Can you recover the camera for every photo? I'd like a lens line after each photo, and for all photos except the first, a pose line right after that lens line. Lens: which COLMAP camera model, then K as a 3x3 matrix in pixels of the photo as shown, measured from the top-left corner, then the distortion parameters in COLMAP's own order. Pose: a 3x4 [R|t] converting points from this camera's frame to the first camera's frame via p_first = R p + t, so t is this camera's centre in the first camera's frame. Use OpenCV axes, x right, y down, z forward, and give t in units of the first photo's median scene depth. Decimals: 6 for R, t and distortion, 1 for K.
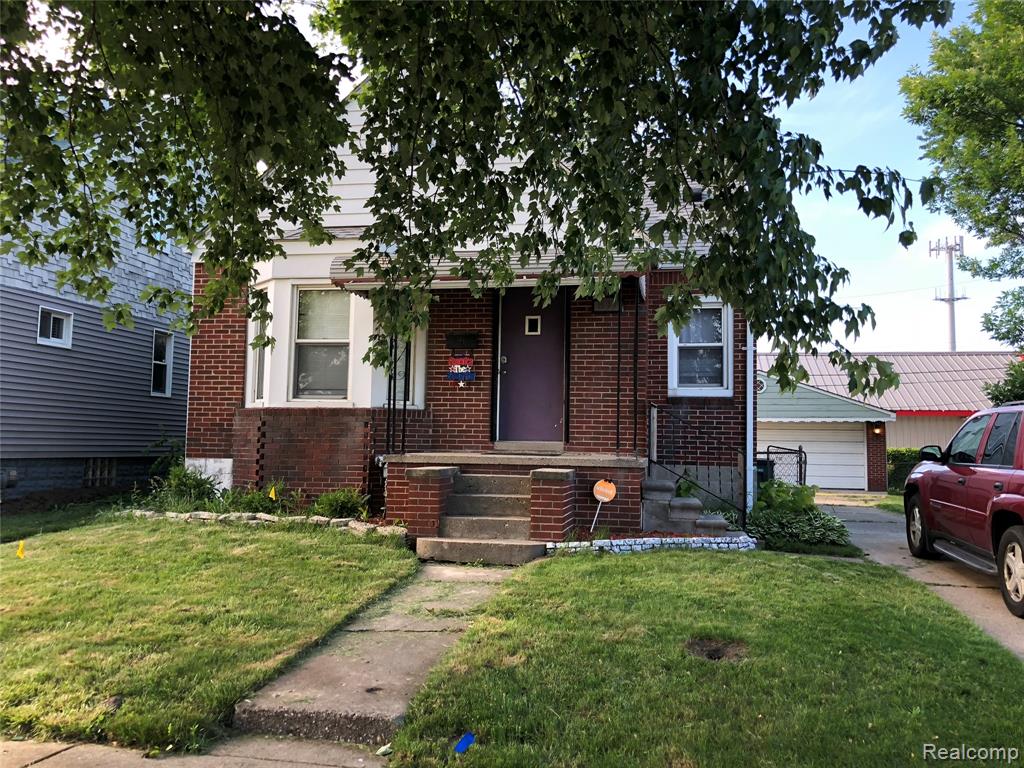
lens RADIAL K [[766.0, 0, 512.0], [0, 766.0, 384.0], [0, 0, 1]] dist [0.000007, -0.001413]
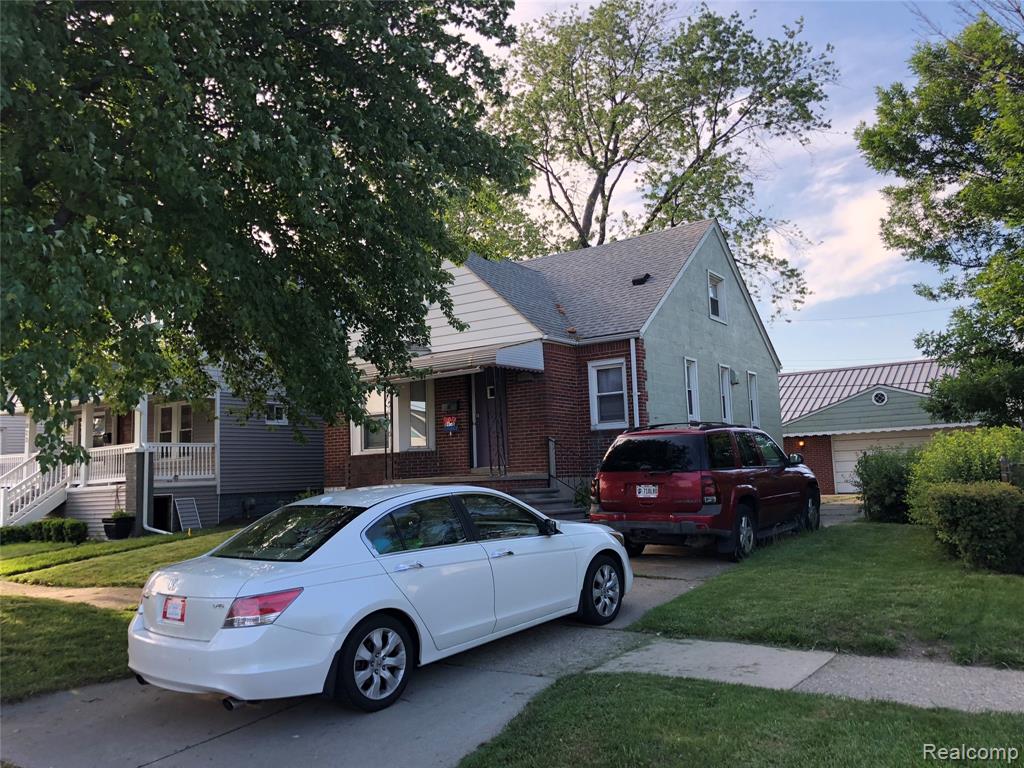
lens RADIAL K [[766.0, 0, 512.0], [0, 766.0, 384.0], [0, 0, 1]] dist [0.000007, -0.001413]
pose [[0.913010, -0.098881, -0.395771, 0.654077], [0.083709, 0.994945, -0.055472, -0.003212], [0.399255, 0.017517, 0.916672, -0.395297]]
